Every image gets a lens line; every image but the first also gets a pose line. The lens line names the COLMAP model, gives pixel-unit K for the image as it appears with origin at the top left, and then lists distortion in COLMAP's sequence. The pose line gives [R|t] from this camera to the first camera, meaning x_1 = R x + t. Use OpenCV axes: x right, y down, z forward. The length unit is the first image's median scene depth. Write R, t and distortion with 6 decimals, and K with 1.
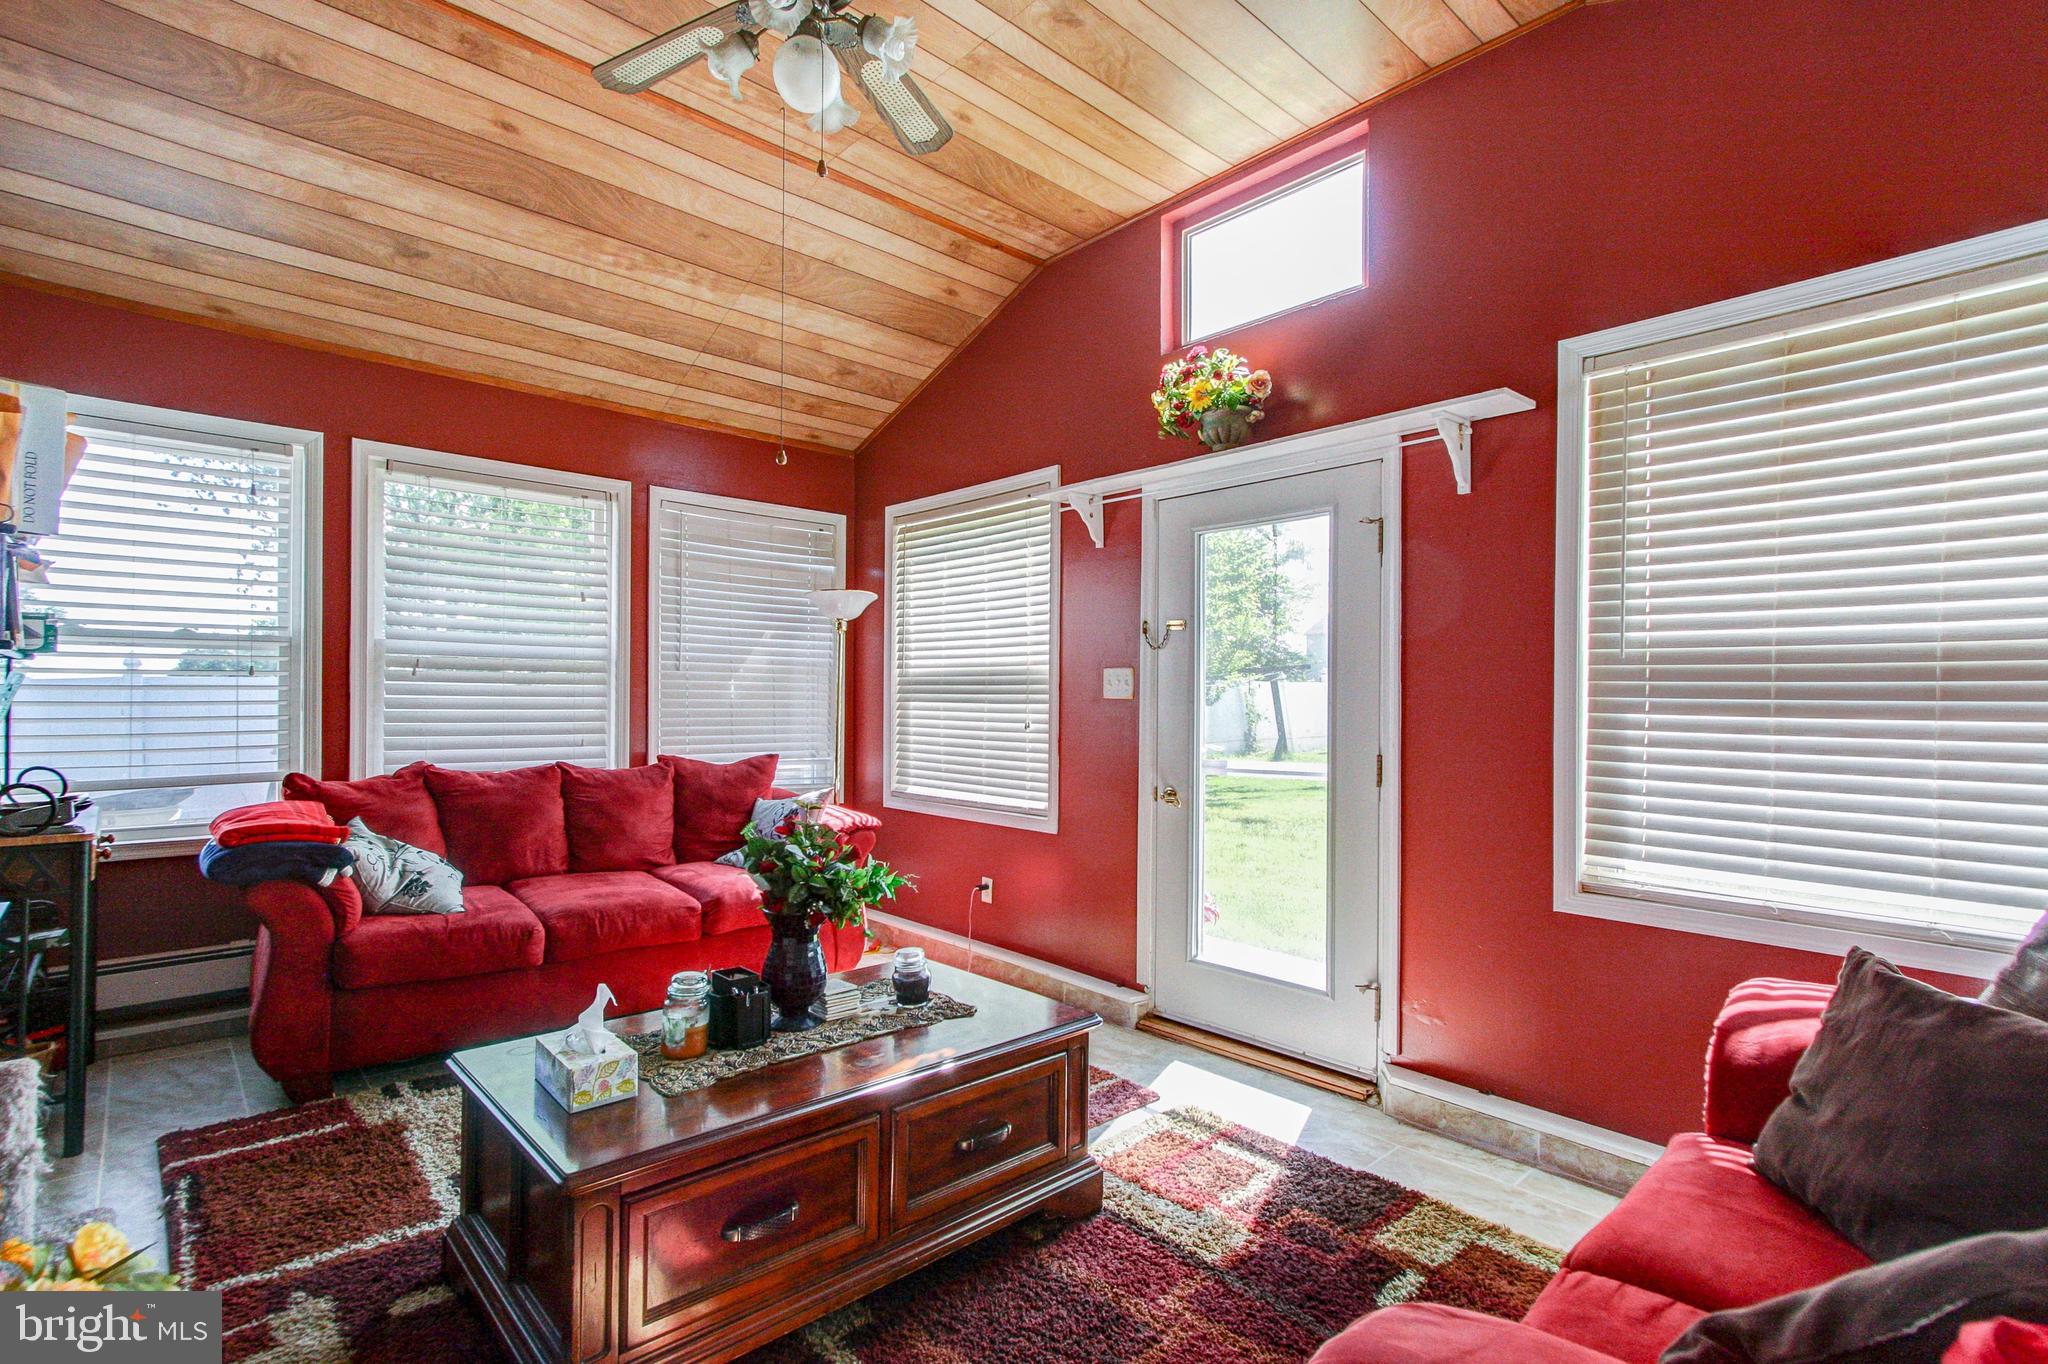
lens RADIAL K [[965.7, 0, 1007.1], [0, 965.7, 703.7], [0, 0, 1]] dist [0.003317, 0.002019]
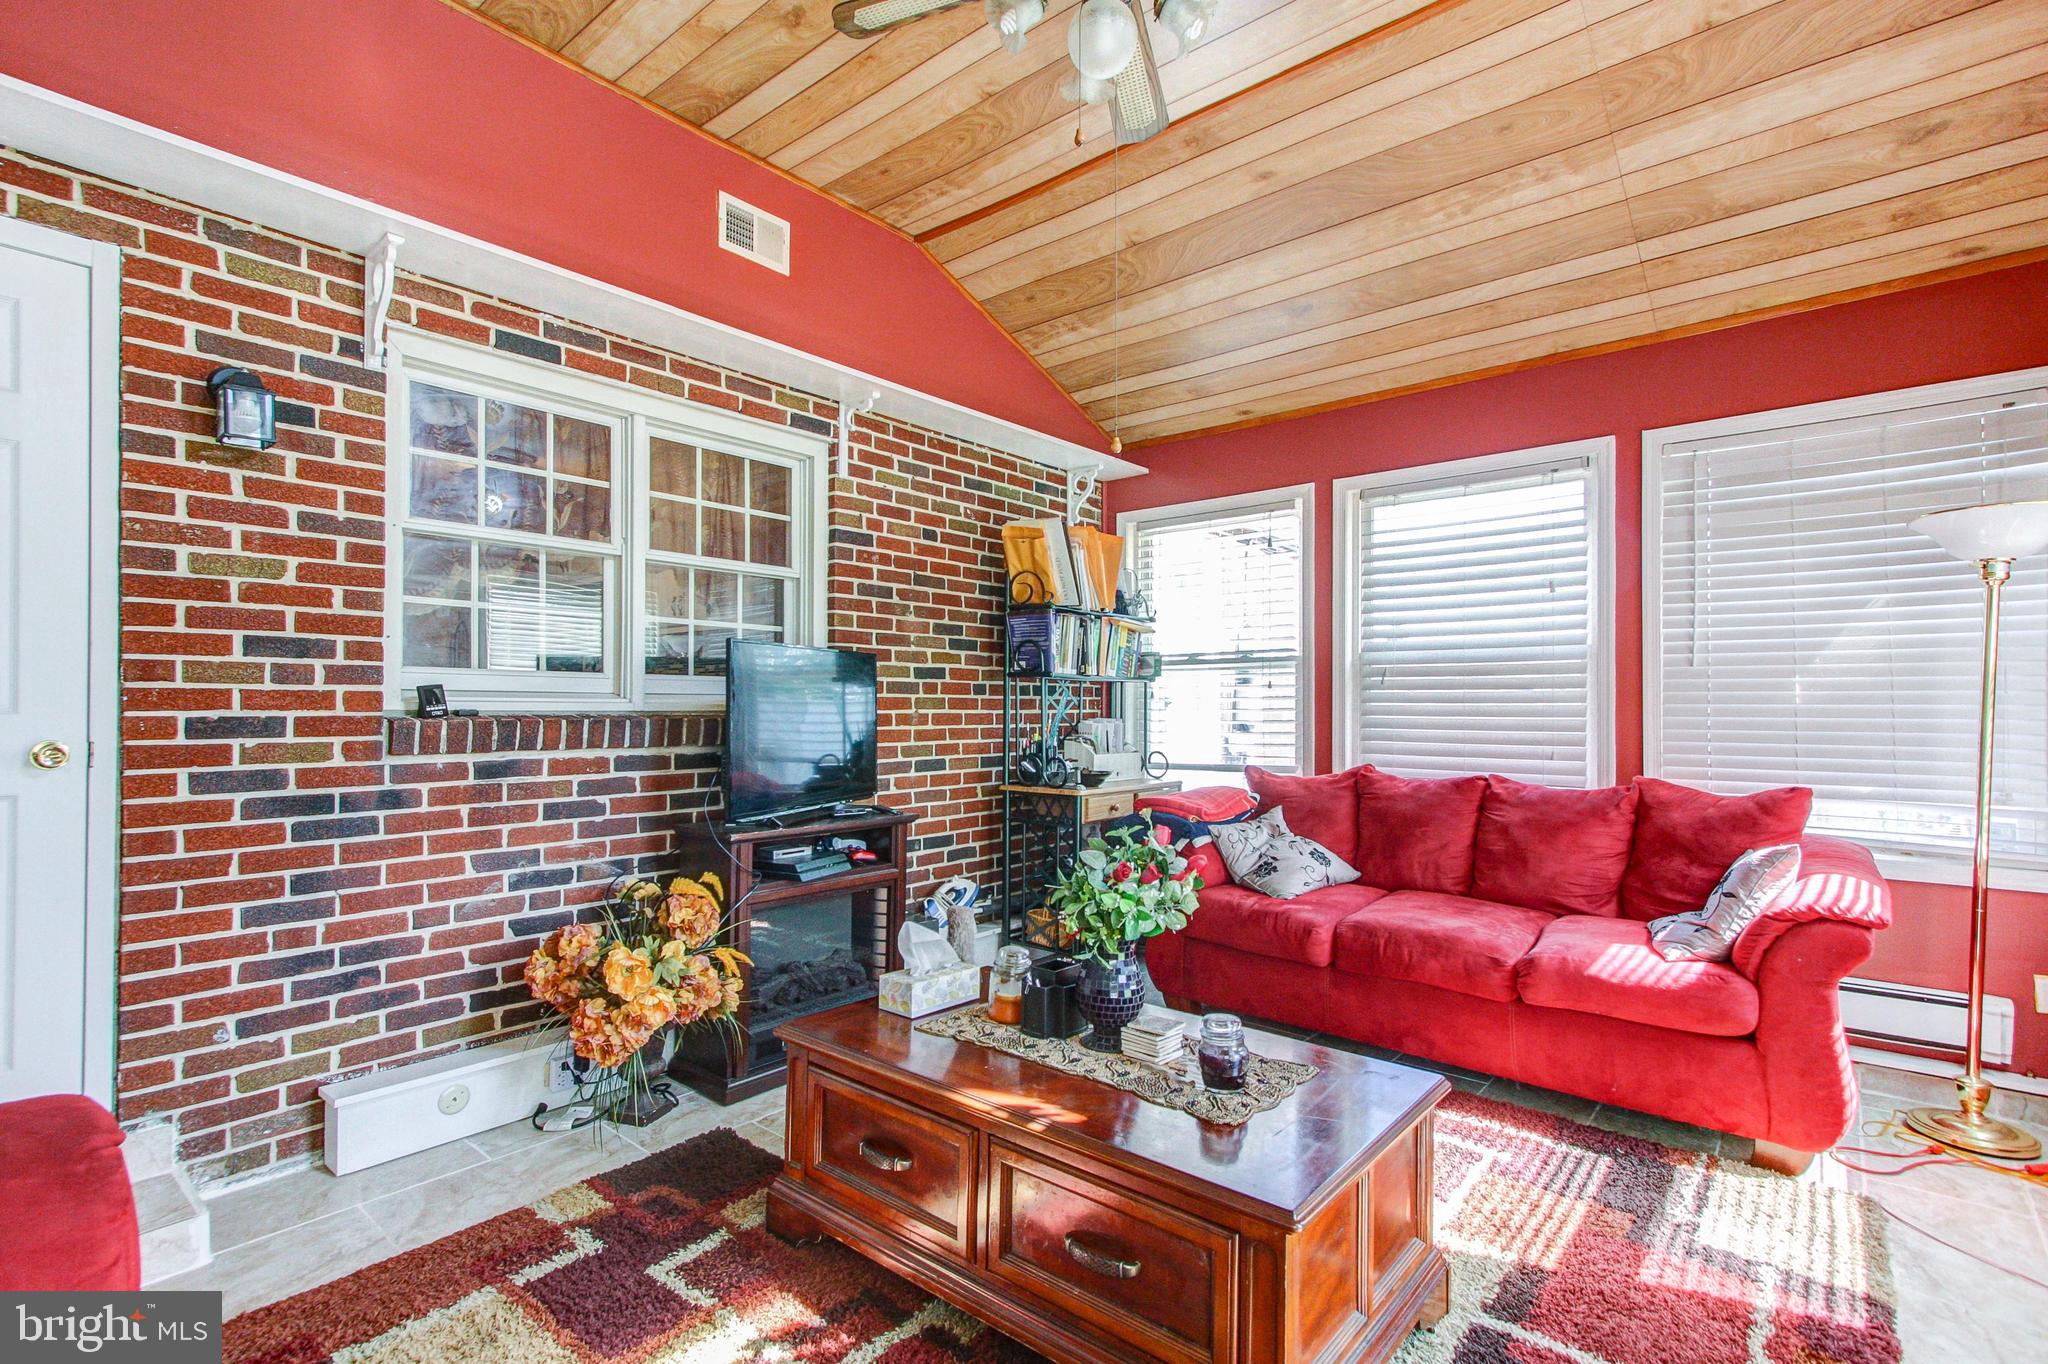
lens RADIAL K [[965.7, 0, 1007.1], [0, 965.7, 703.7], [0, 0, 1]] dist [0.003317, 0.002019]
pose [[0.115578, -0.005022, -0.993286, 0.364736], [0.000890, 0.999987, -0.004953, -0.002002], [0.993298, -0.000312, 0.115581, 0.416407]]
